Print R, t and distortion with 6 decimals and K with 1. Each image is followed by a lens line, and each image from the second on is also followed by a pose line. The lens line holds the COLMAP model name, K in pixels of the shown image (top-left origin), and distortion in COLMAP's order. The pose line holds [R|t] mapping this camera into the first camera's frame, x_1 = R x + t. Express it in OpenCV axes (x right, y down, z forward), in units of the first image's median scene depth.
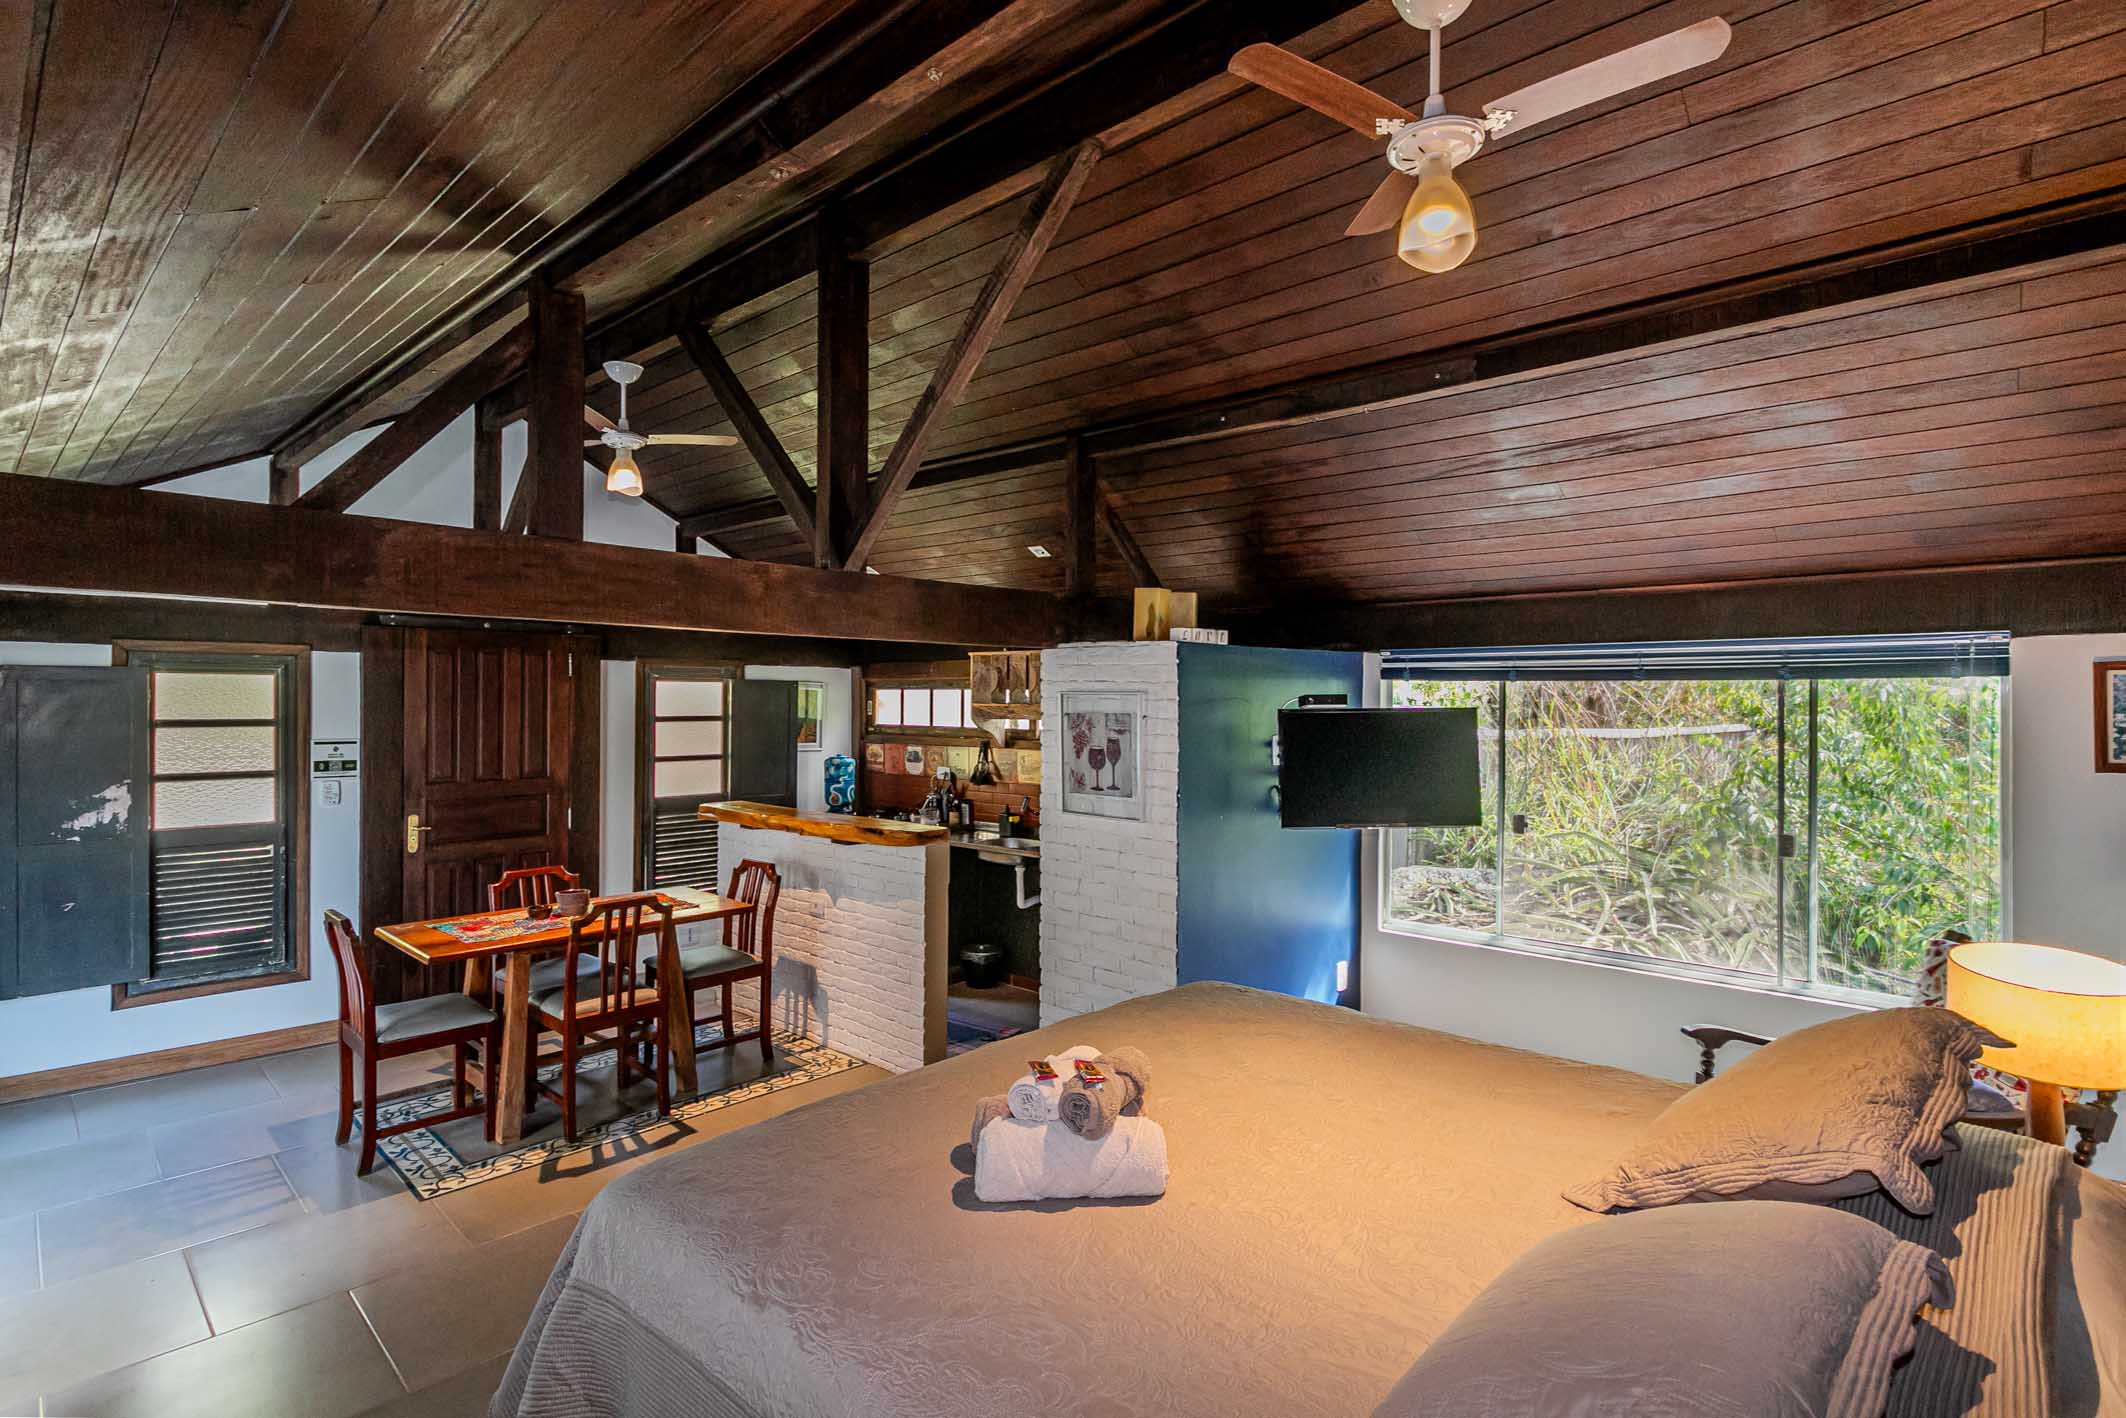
lens RADIAL K [[1038.3, 0, 1063.0], [0, 1038.3, 709.0], [0, 0, 1]] dist [0.001205, 0.000015]
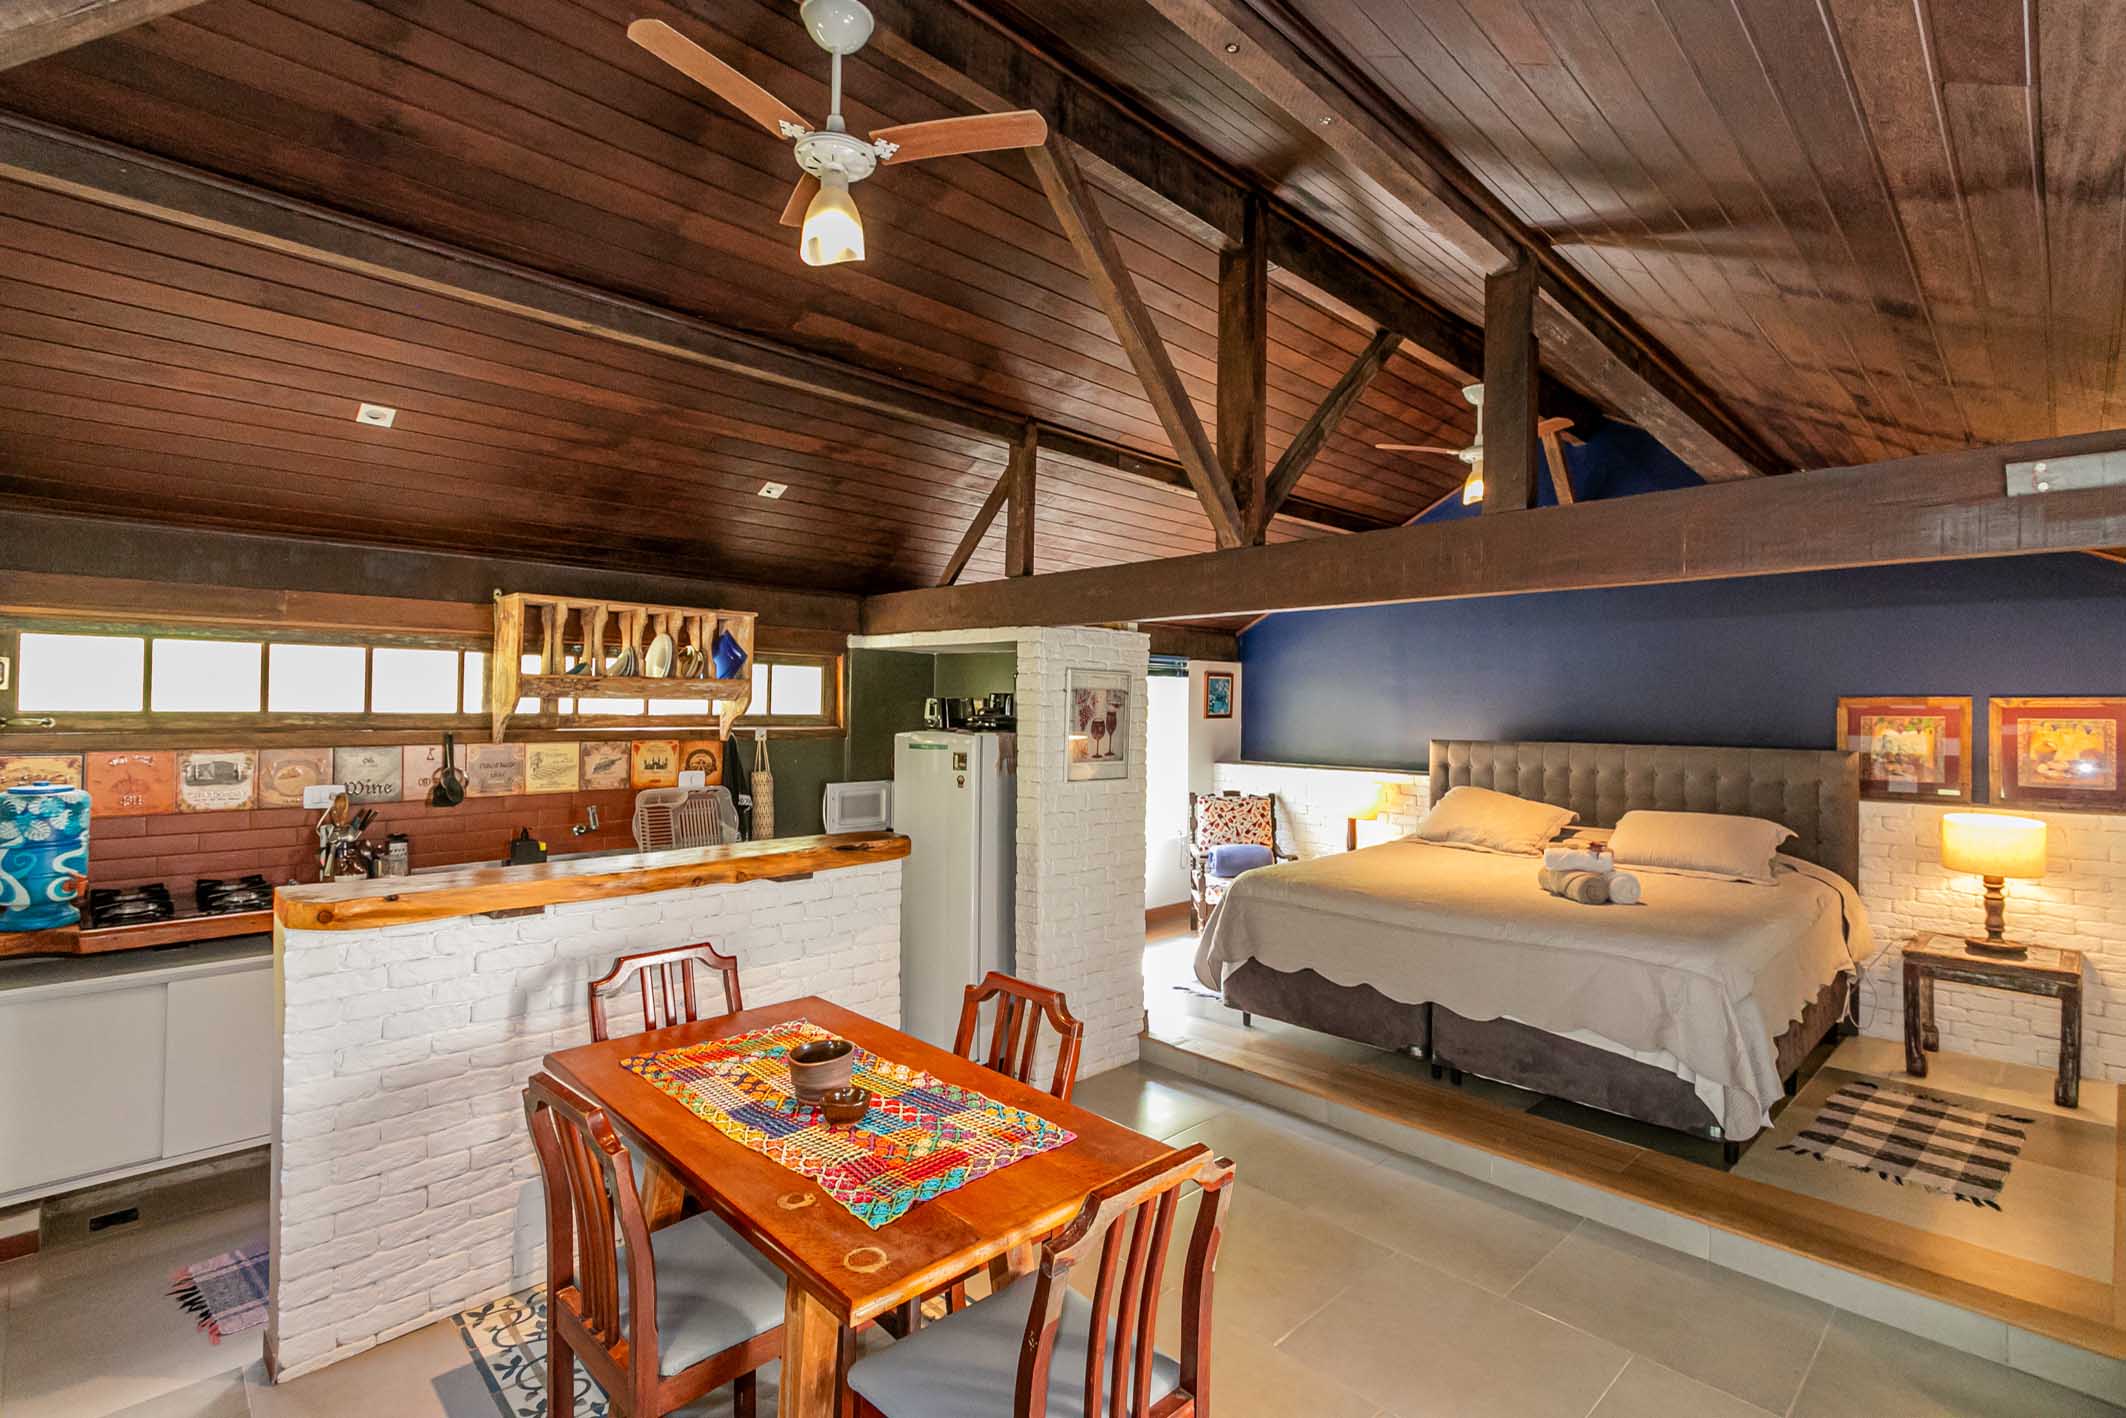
lens RADIAL K [[997.6, 0, 1063.0], [0, 997.6, 709.0], [0, 0, 1]] dist [-0.000784, -0.000165]
pose [[0.043651, -0.009421, 0.999002, -1.067628], [-0.003544, 0.999948, 0.009585, 0.014911], [-0.999041, -0.003959, 0.043615, 0.997627]]
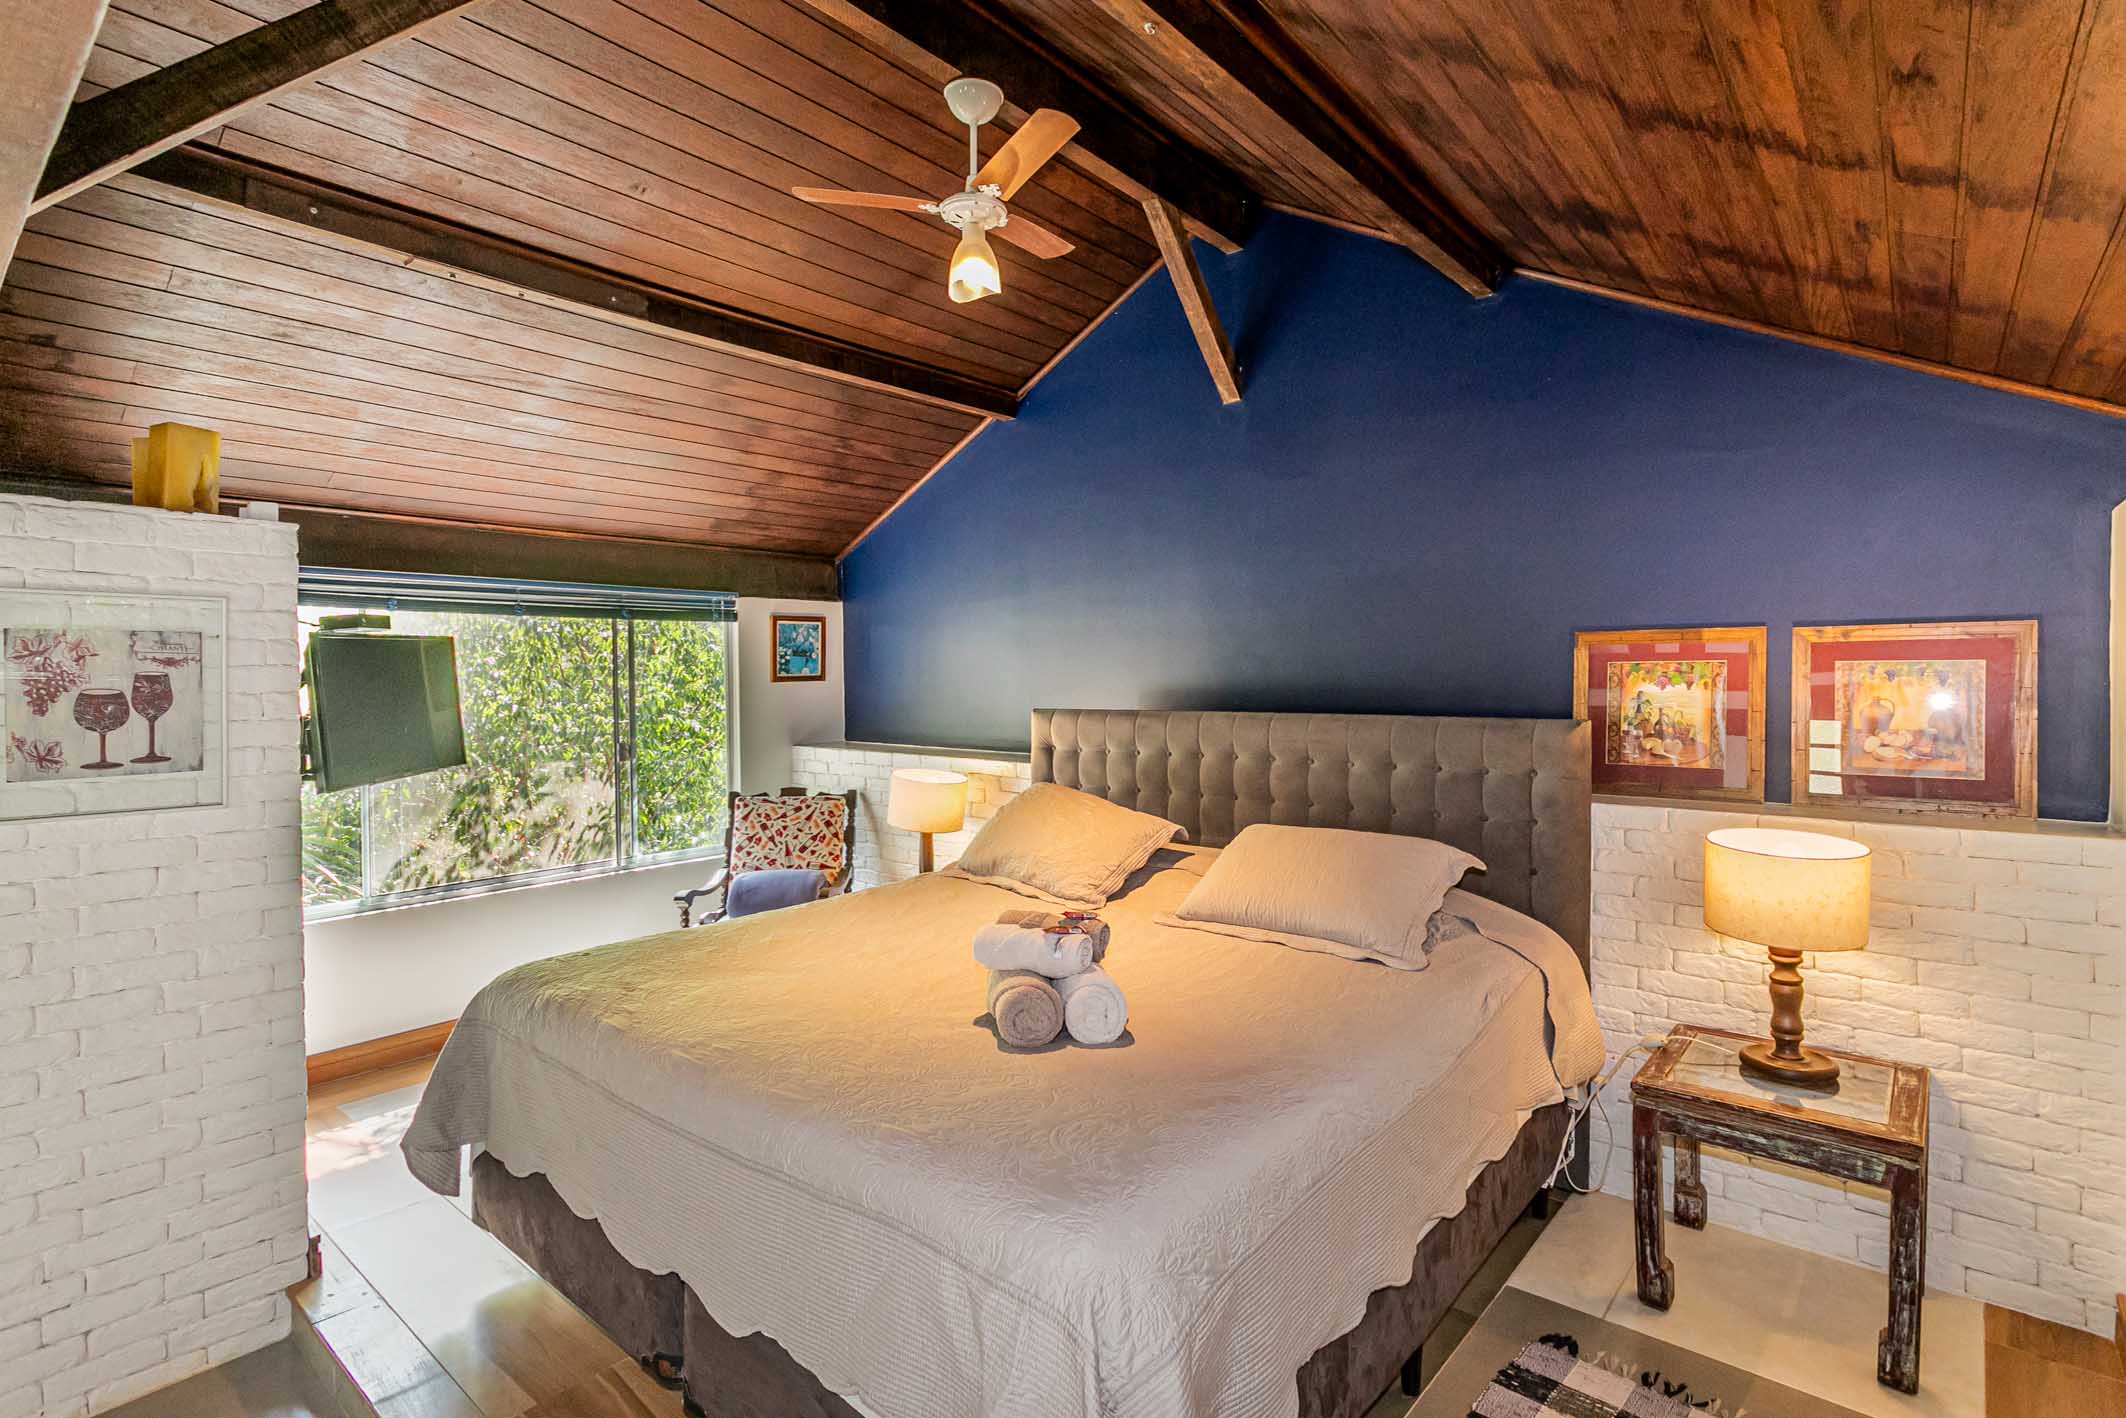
lens RADIAL K [[1038.3, 0, 1063.0], [0, 1038.3, 709.0], [0, 0, 1]] dist [0.001205, 0.000015]
pose [[-0.057243, -0.045020, 0.997345, -0.556242], [0.011707, 0.998884, 0.045761, 0.027148], [-0.998292, 0.014296, -0.056652, 0.520073]]
